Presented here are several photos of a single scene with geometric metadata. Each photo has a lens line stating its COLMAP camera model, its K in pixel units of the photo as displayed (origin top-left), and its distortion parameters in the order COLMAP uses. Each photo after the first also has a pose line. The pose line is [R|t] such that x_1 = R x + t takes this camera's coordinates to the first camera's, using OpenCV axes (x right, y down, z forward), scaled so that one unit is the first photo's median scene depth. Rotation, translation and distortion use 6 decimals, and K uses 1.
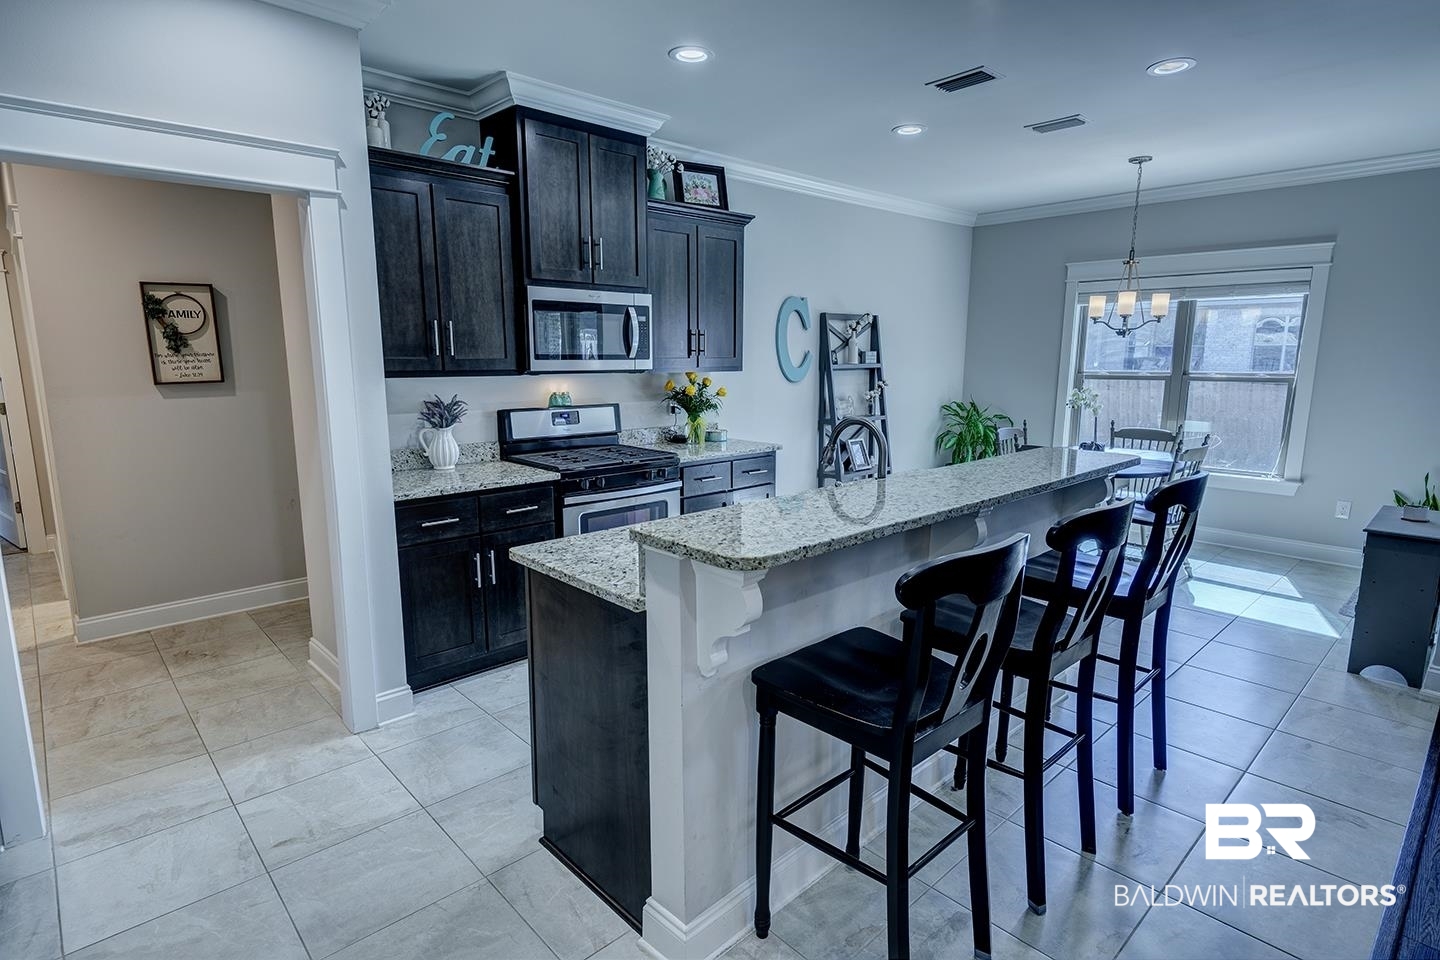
lens RADIAL K [[745.5, 0, 727.4], [0, 745.5, 472.7], [0, 0, 1]] dist [0.003882, -0.003295]
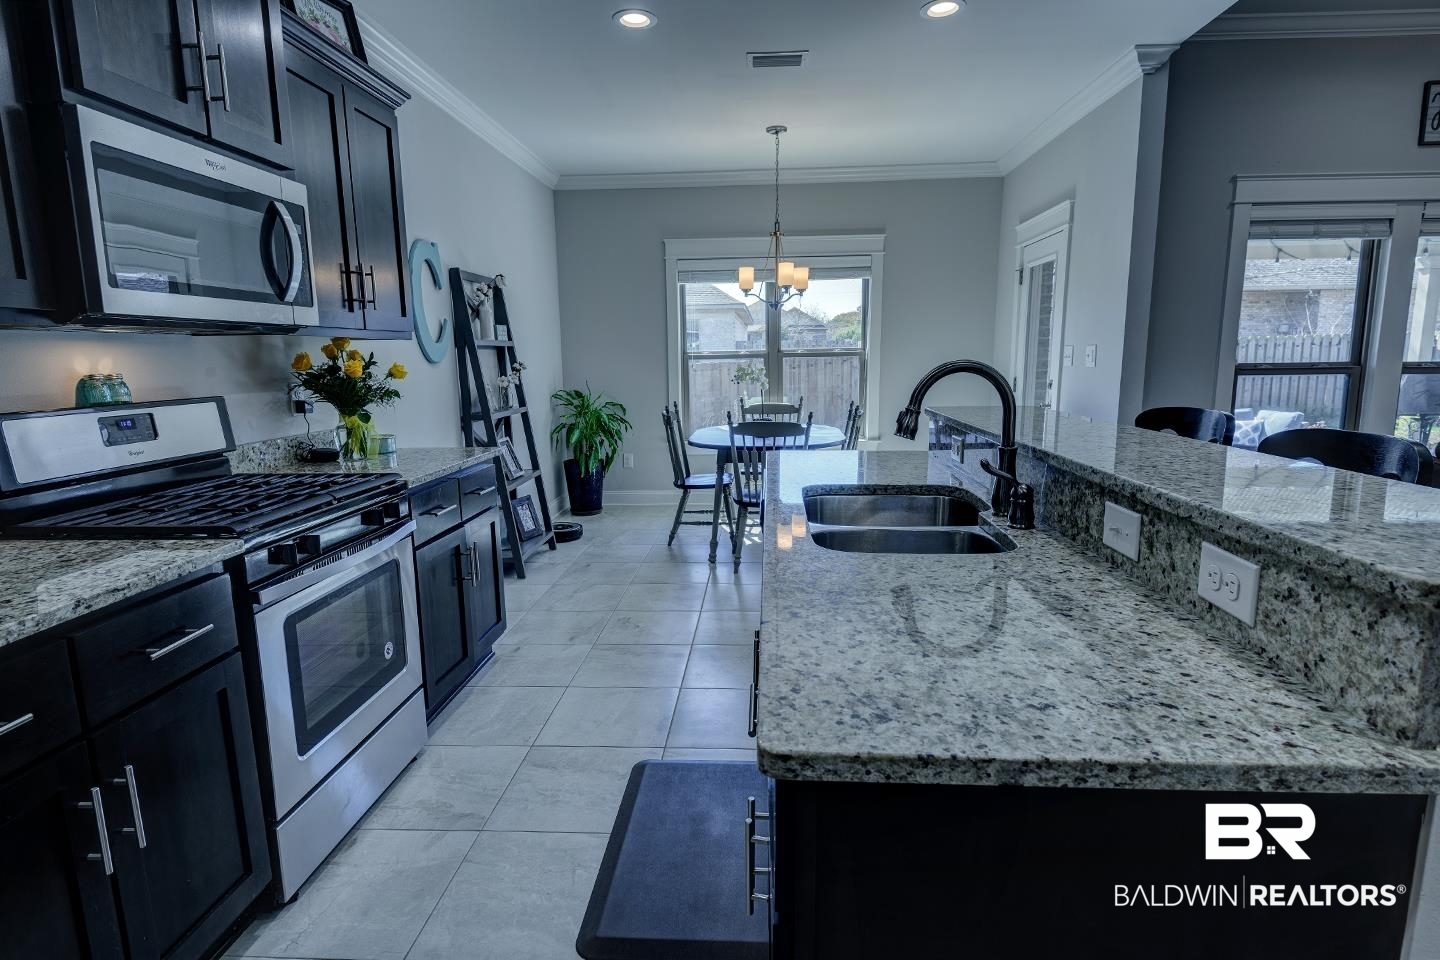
lens RADIAL K [[745.5, 0, 726.5], [0, 745.5, 477.4], [0, 0, 1]] dist [0.003882, -0.003295]
pose [[0.724400, -0.122623, 0.678387, -0.240134], [0.124177, 0.991167, 0.046560, -0.015810], [-0.678104, 0.050511, 0.733228, 0.360570]]
